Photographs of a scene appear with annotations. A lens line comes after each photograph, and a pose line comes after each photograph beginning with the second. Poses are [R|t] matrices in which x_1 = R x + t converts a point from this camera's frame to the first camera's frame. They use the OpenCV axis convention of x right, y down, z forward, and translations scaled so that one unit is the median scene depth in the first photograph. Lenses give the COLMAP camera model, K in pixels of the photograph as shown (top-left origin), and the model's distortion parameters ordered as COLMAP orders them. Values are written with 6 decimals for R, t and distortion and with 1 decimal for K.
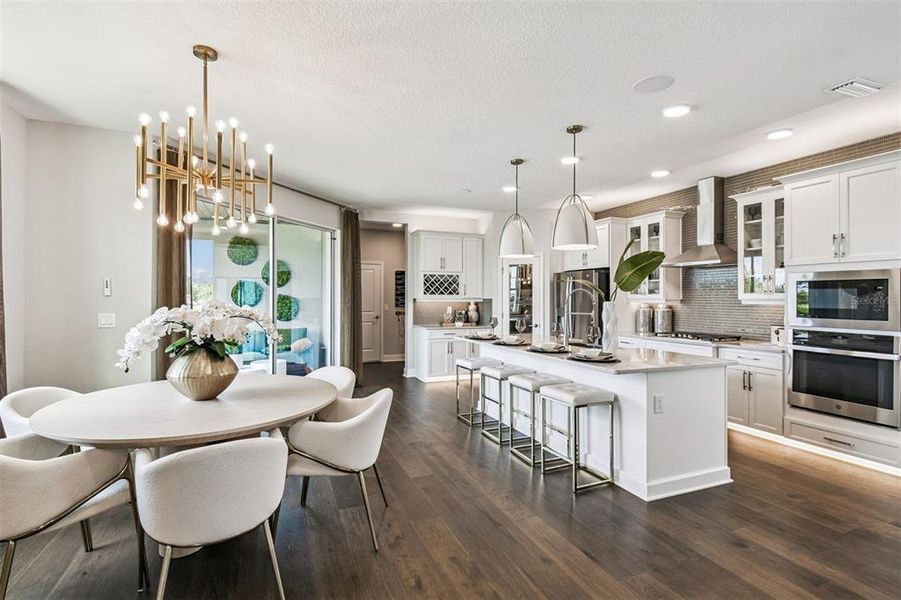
lens RADIAL K [[409.7, 0, 446.4], [0, 409.7, 296.7], [0, 0, 1]] dist [0.016072, -0.011603]
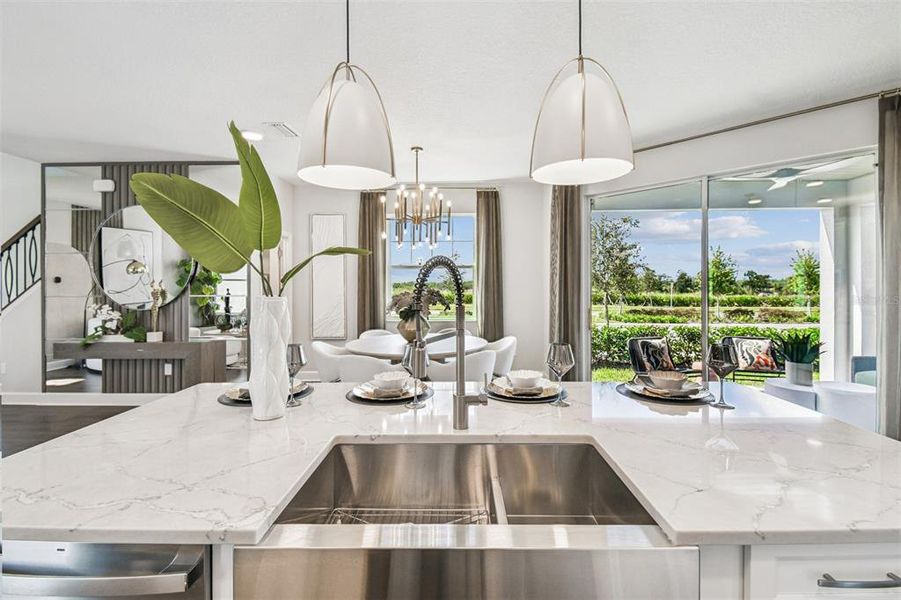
lens RADIAL K [[409.7, 0, 446.3], [0, 409.7, 288.9], [0, 0, 1]] dist [0.016072, -0.011603]
pose [[-0.399433, -0.000392, -0.916762, 0.560922], [0.007825, 0.999962, -0.003837, 0.013554], [0.916729, -0.008706, -0.399415, 1.015001]]
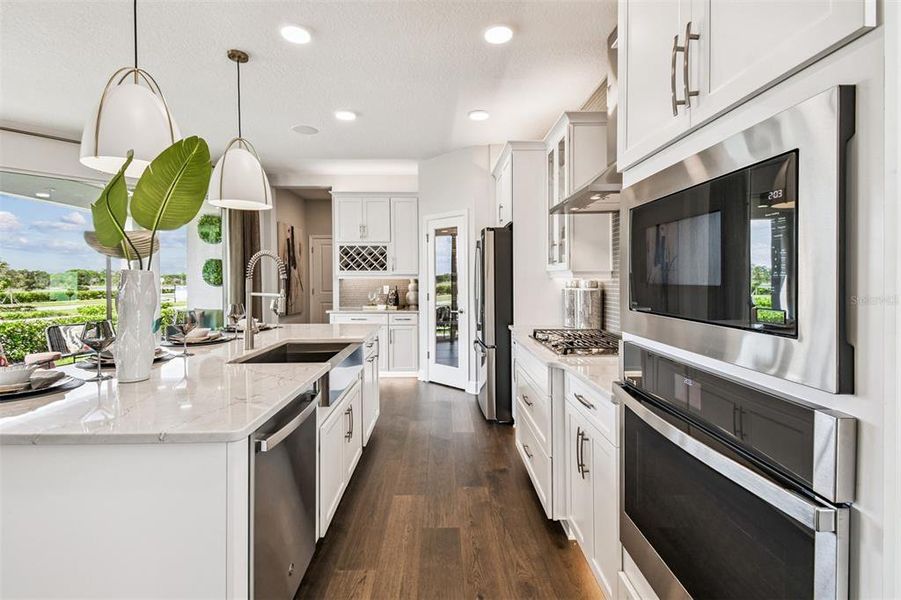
lens RADIAL K [[396.0, 0, 462.8], [0, 396.0, 286.6], [0, 0, 1]] dist [0.000589, -0.002440]
pose [[0.942355, 0.001773, -0.334610, 0.707362], [0.006119, 0.999727, 0.022529, 0.017004], [0.334558, -0.023277, 0.942087, 0.536472]]
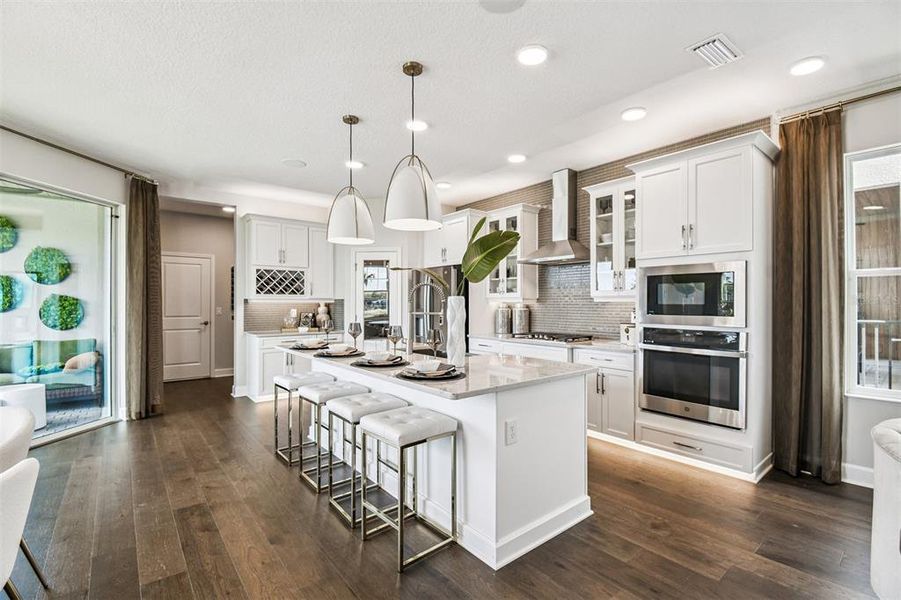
lens RADIAL K [[396.0, 0, 450.3], [0, 396.0, 298.7], [0, 0, 1]] dist [0.000589, -0.002440]
pose [[0.955989, 0.000385, 0.293401, 0.131211], [0.001620, 0.999977, -0.006589, 0.016073], [-0.293397, 0.006775, 0.955967, 0.225516]]
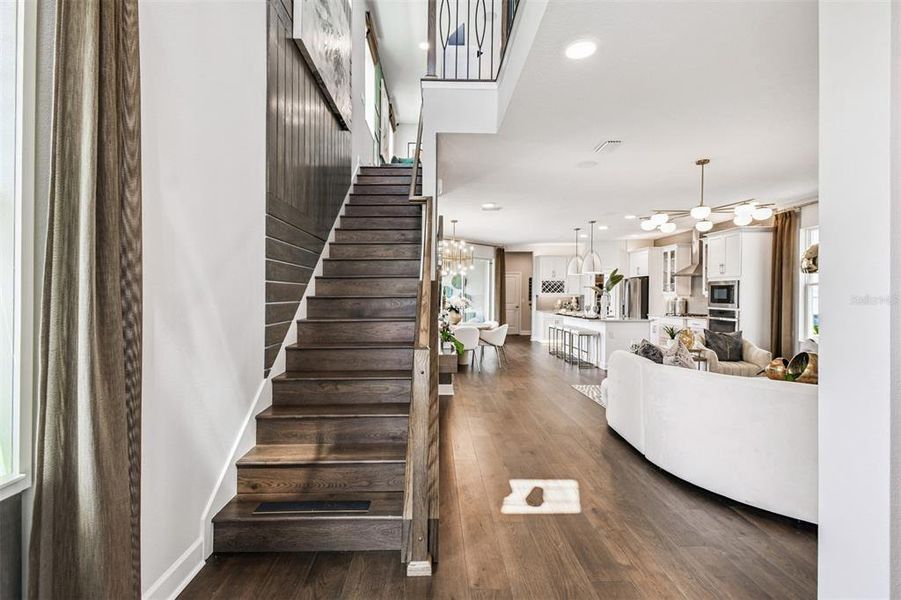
lens RADIAL K [[409.7, 0, 434.8], [0, 409.7, 308.9], [0, 0, 1]] dist [0.016072, -0.011603]
pose [[0.921273, 0.011148, -0.388757, 0.323345], [0.002809, 0.999372, 0.035315, 0.001334], [0.388907, -0.033626, 0.920663, -1.228041]]
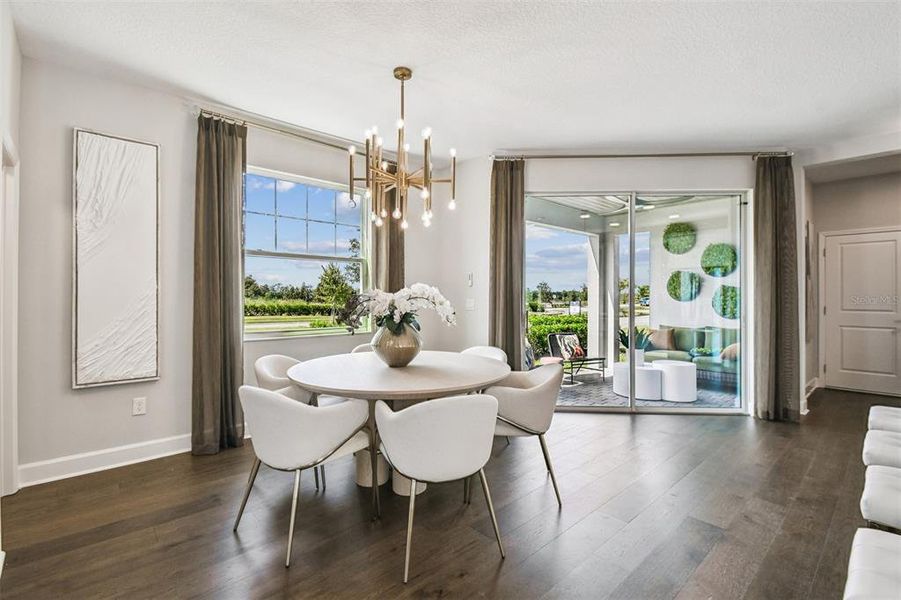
lens RADIAL K [[409.7, 0, 448.7], [0, 409.7, 294.2], [0, 0, 1]] dist [0.016072, -0.011603]
pose [[0.347051, -0.008221, -0.937810, 0.315168], [0.004068, 0.999965, -0.007261, 0.027667], [0.937837, -0.001295, 0.347073, 0.403691]]
